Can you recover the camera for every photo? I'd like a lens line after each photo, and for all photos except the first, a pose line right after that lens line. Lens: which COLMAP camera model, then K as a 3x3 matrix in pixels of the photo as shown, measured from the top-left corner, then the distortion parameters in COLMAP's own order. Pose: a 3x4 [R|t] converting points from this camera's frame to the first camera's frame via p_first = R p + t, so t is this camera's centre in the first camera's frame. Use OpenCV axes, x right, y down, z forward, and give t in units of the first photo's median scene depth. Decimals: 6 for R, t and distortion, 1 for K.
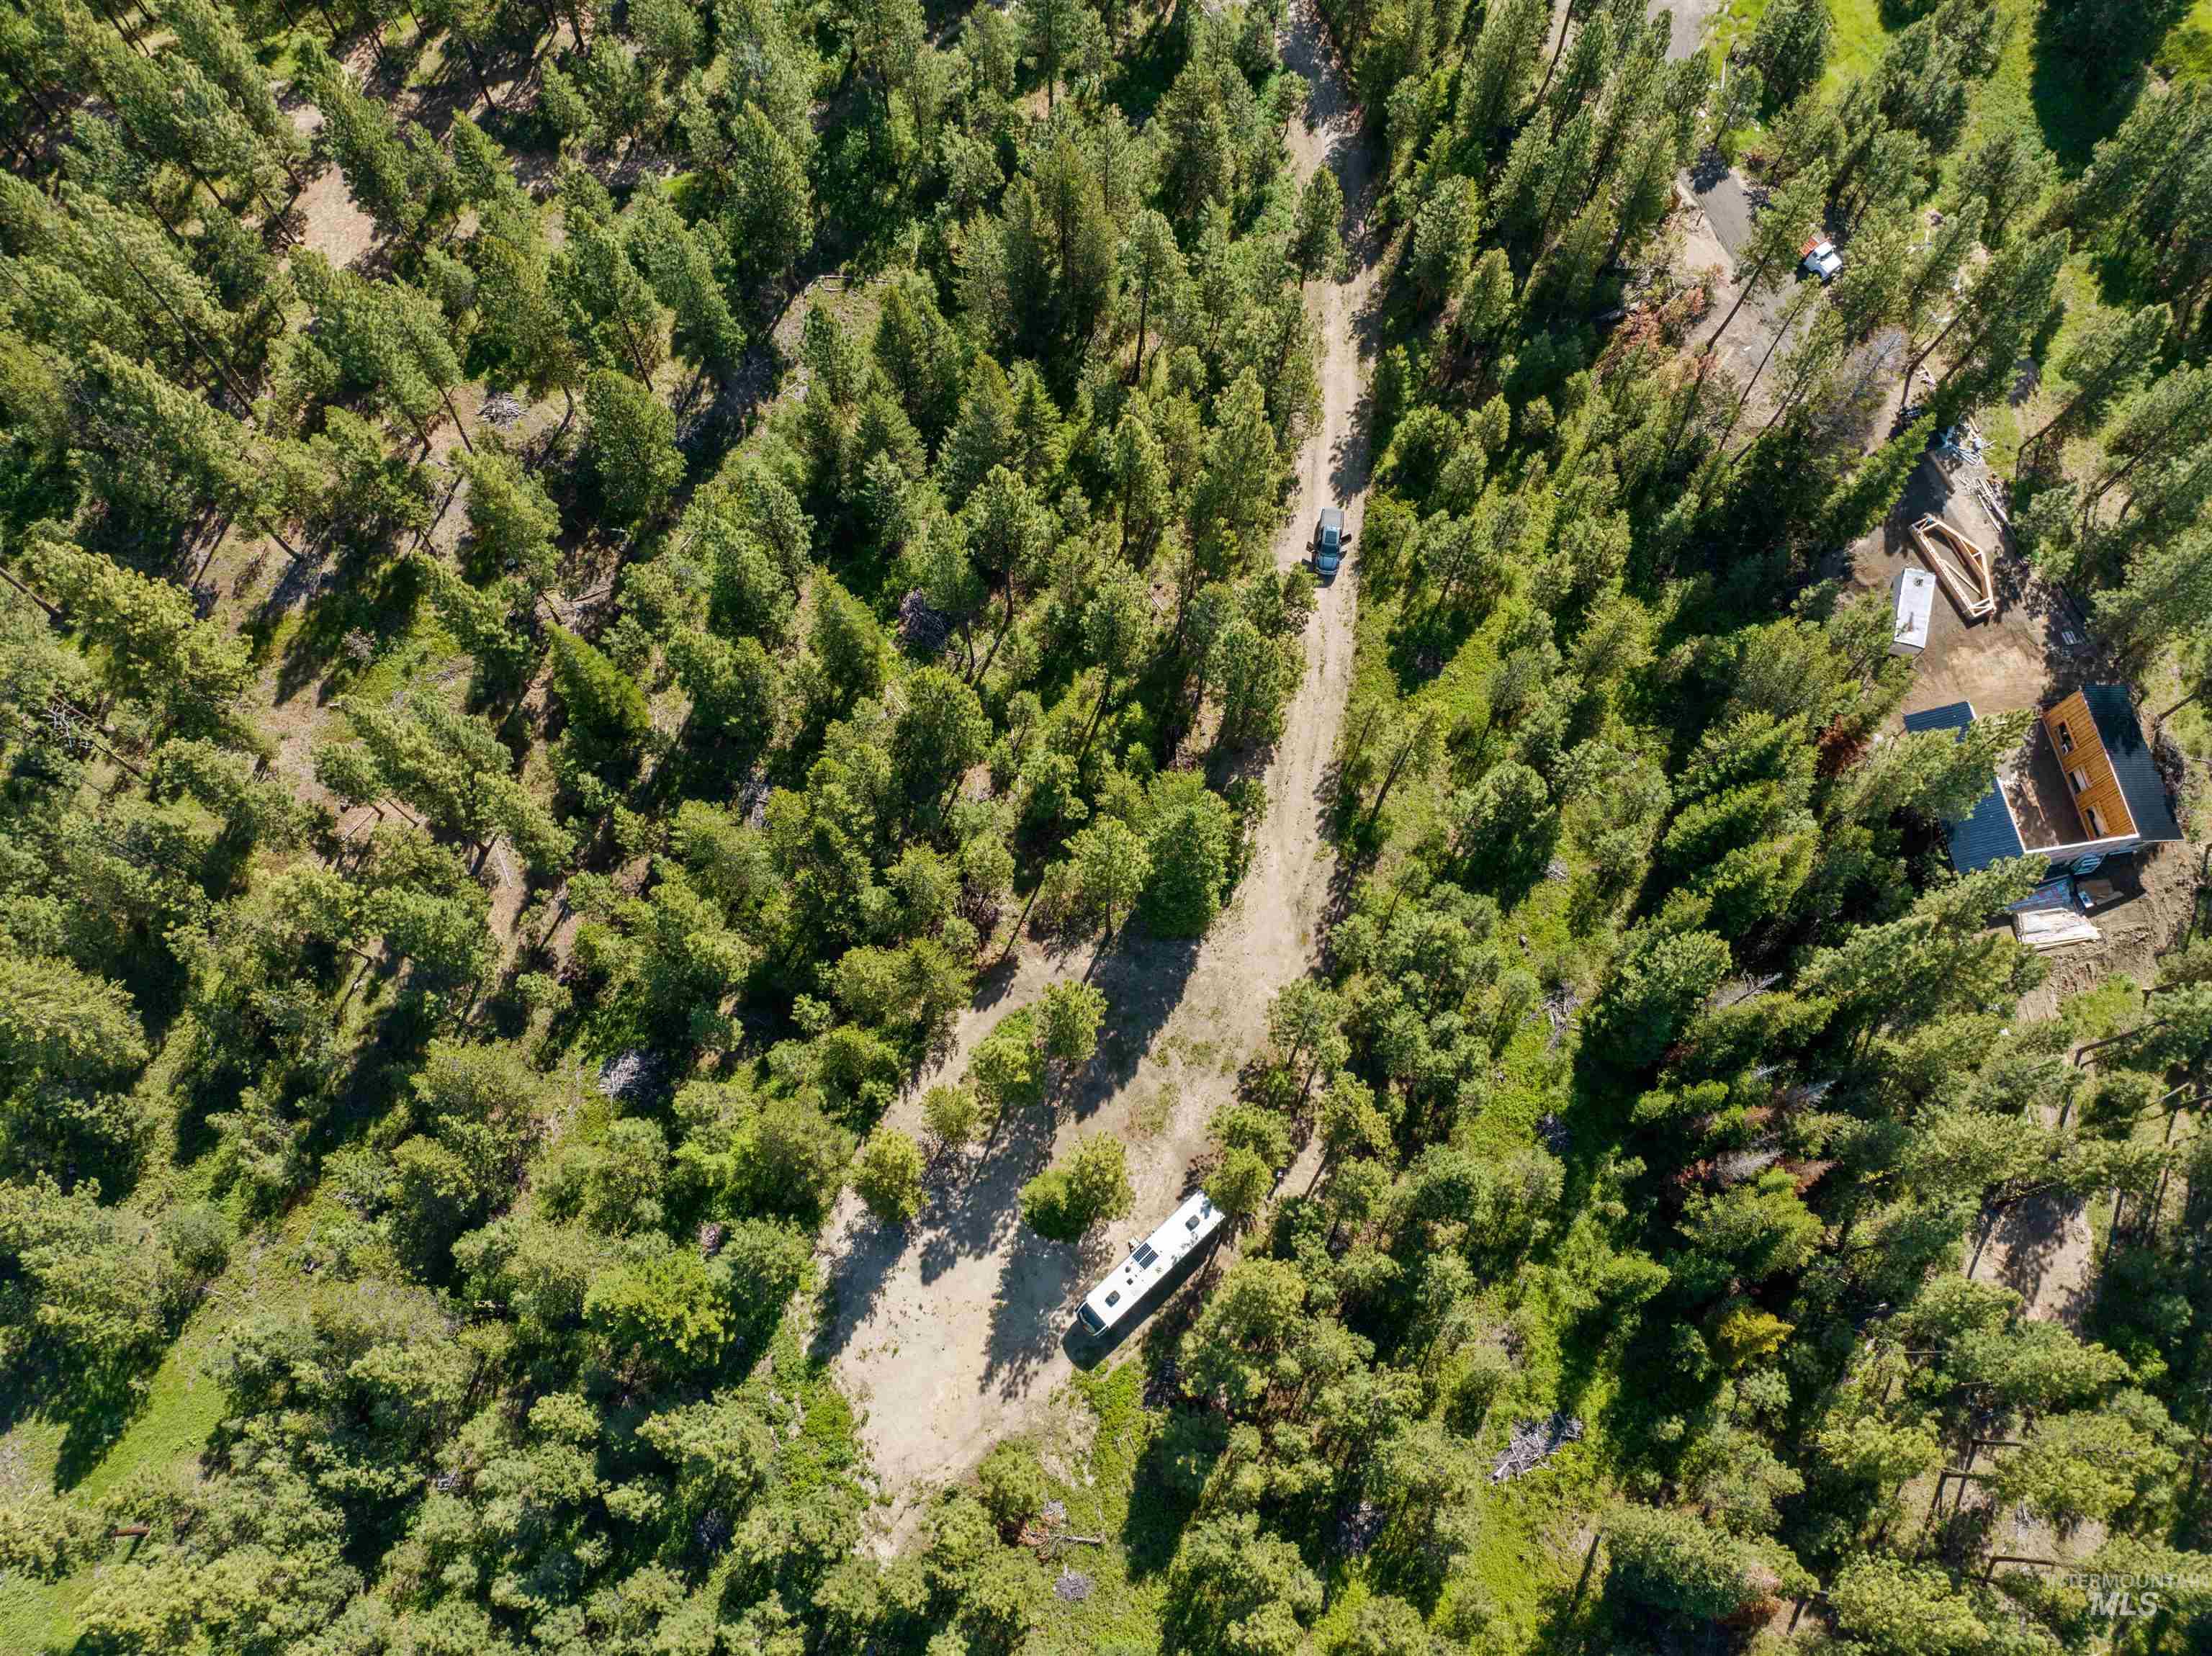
lens RADIAL K [[1377.5, 0, 1100.8], [0, 1377.5, 823.0], [0, 0, 1]] dist [-0.003550, -0.034285]
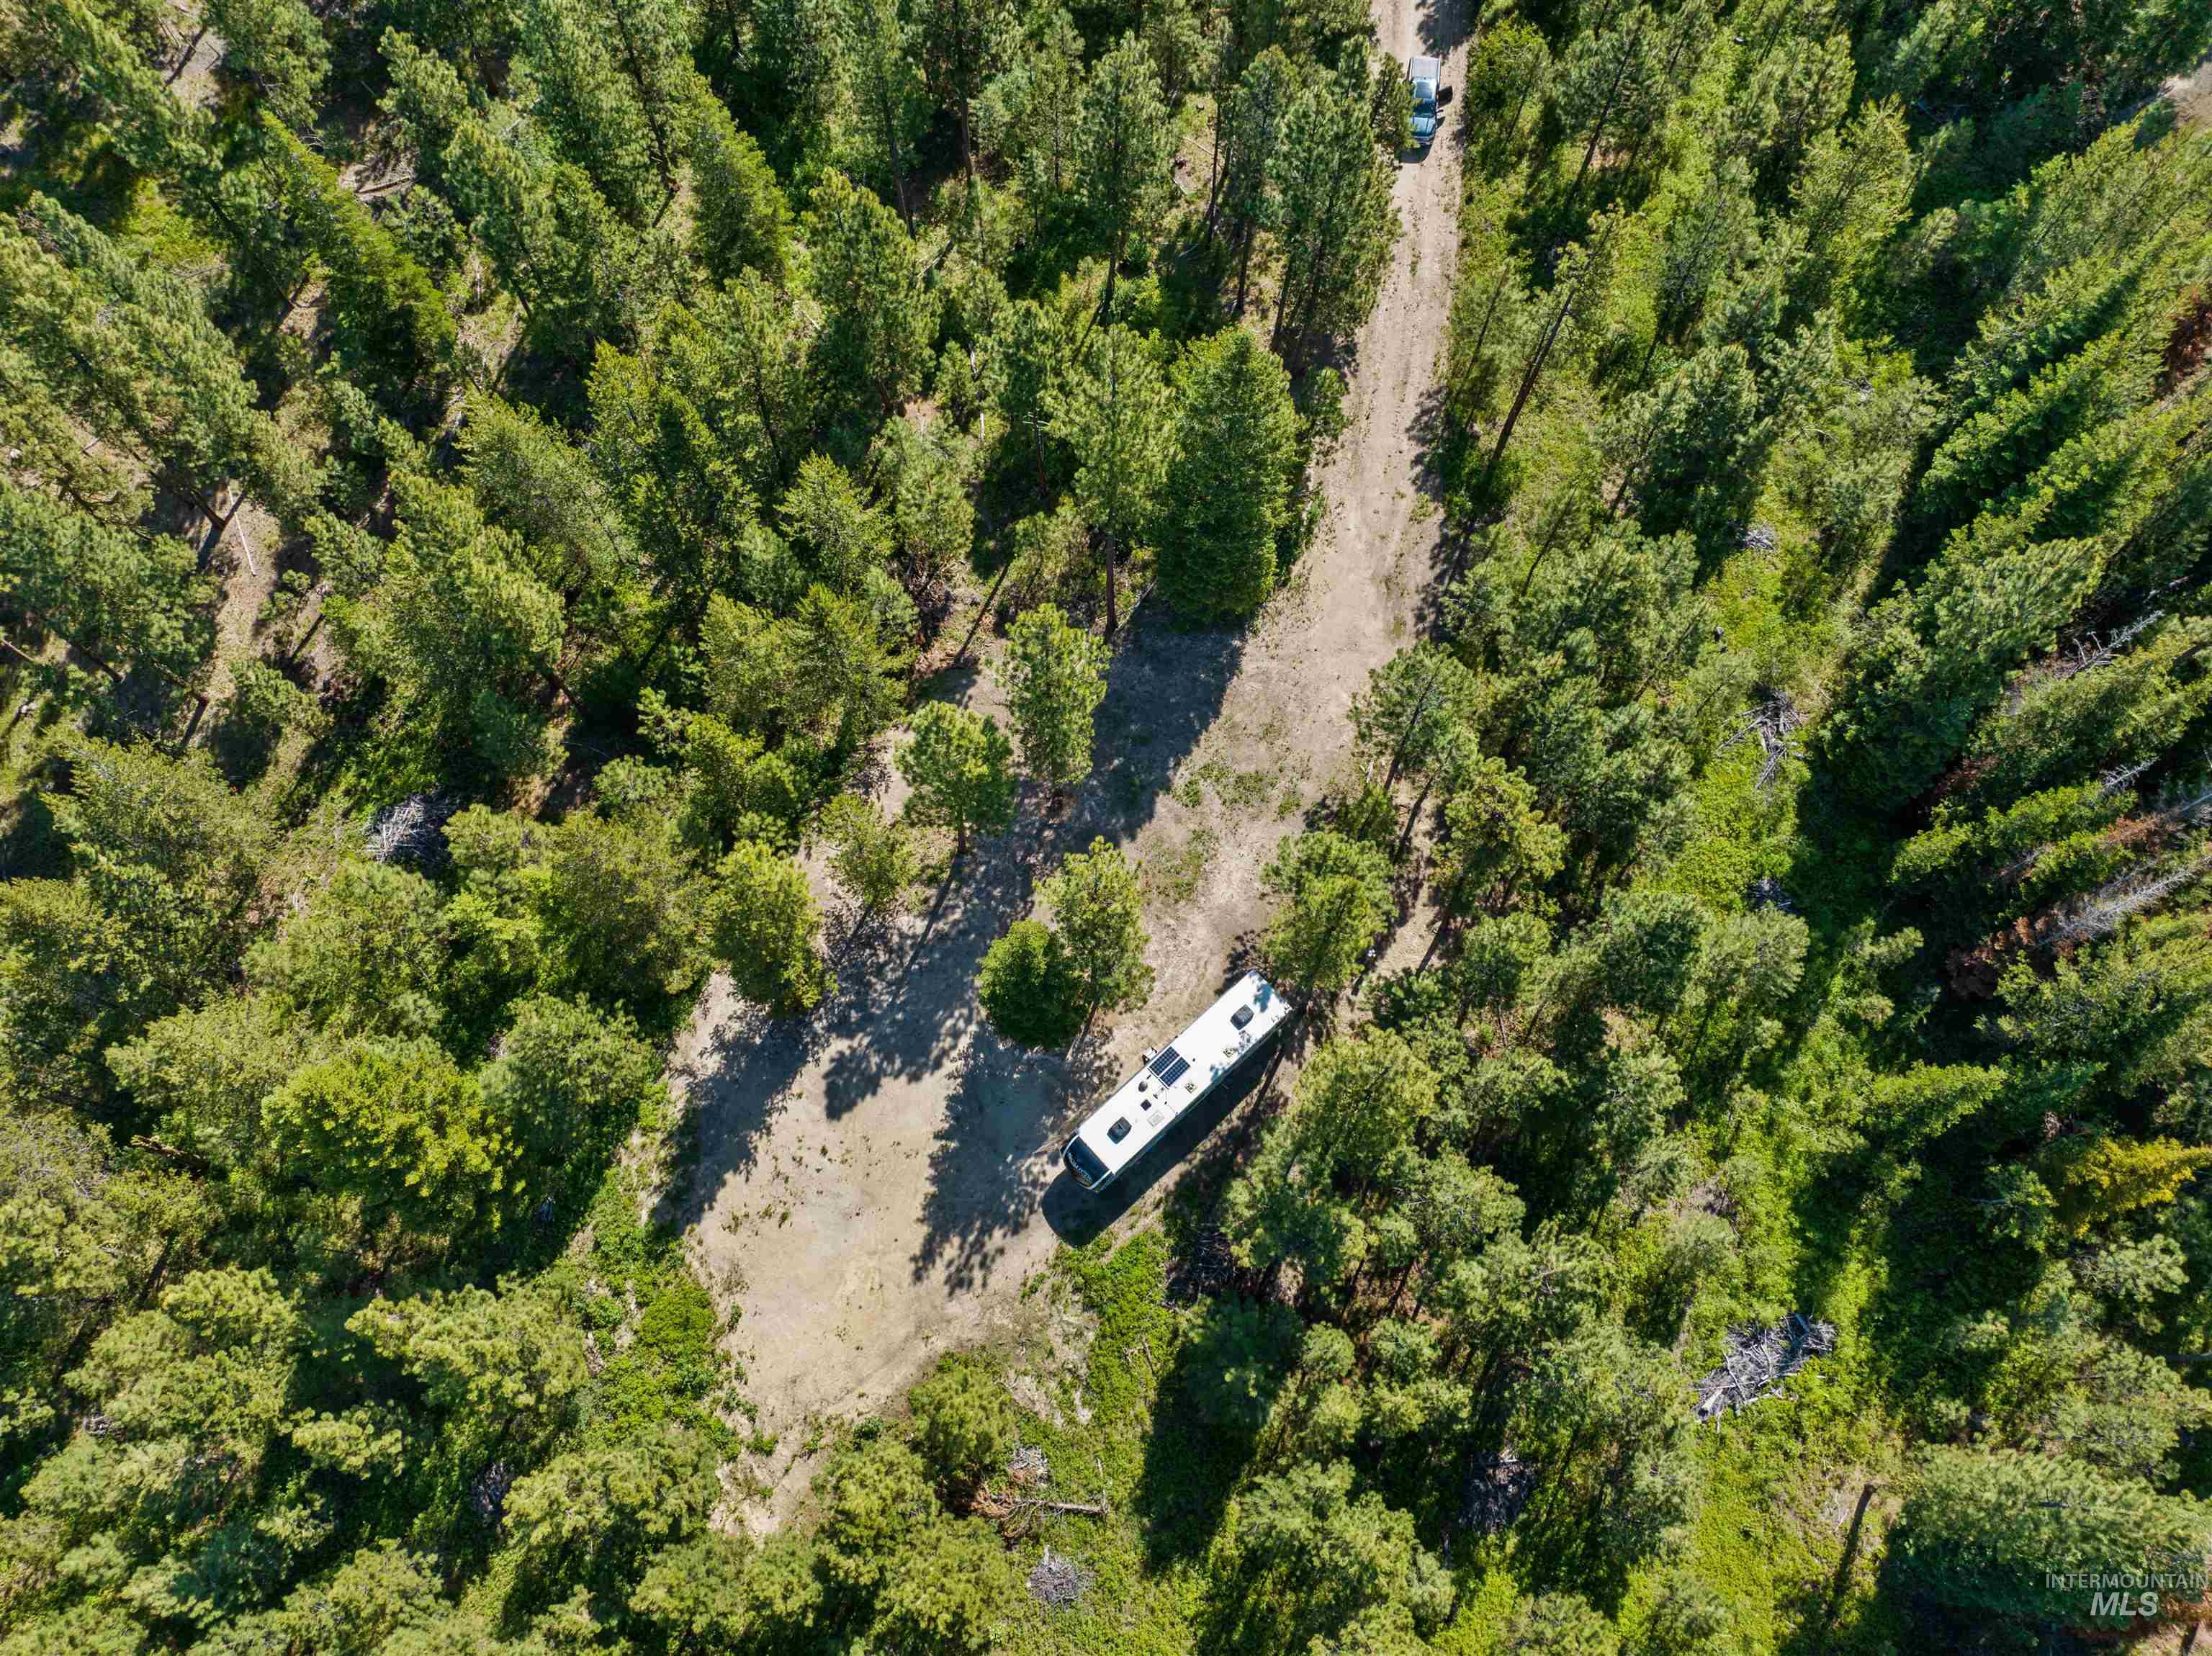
lens RADIAL K [[1460.1, 0, 1101.6], [0, 1460.1, 767.2], [0, 0, 1]] dist [-0.025201, 0.000714]
pose [[0.999997, -0.001136, 0.002256, -0.000995], [0.001155, 0.999962, -0.008601, 0.173517], [-0.002246, 0.008604, 0.999960, 0.304372]]
